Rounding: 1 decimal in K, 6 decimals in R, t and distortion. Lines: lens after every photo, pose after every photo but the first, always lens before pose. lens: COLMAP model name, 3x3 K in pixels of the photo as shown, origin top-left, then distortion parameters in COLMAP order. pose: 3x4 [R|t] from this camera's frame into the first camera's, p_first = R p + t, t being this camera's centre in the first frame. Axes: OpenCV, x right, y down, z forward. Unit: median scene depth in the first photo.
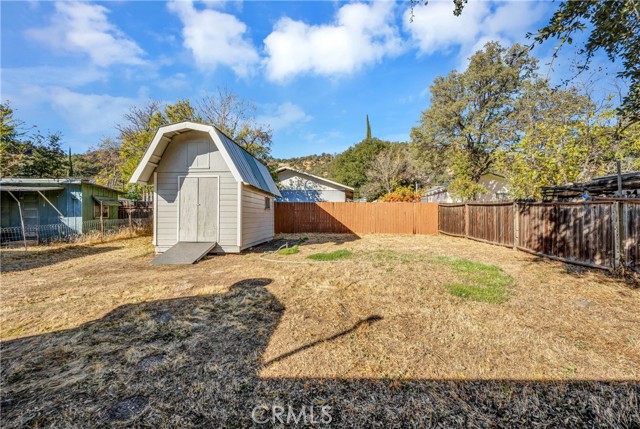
lens RADIAL K [[259.4, 0, 324.0], [0, 259.4, 215.3], [0, 0, 1]] dist [-0.002687, 0.000297]
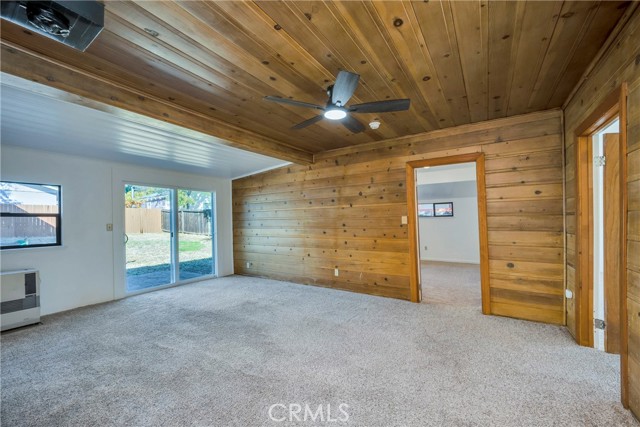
lens RADIAL K [[251.8, 0, 322.5], [0, 251.8, 218.5], [0, 0, 1]] dist [0.002164, 0.000066]
pose [[0.524941, -0.002500, 0.851135, -0.416353], [0.007042, 0.999974, -0.001406, 0.012715], [-0.851109, 0.006731, 0.524945, -0.712701]]
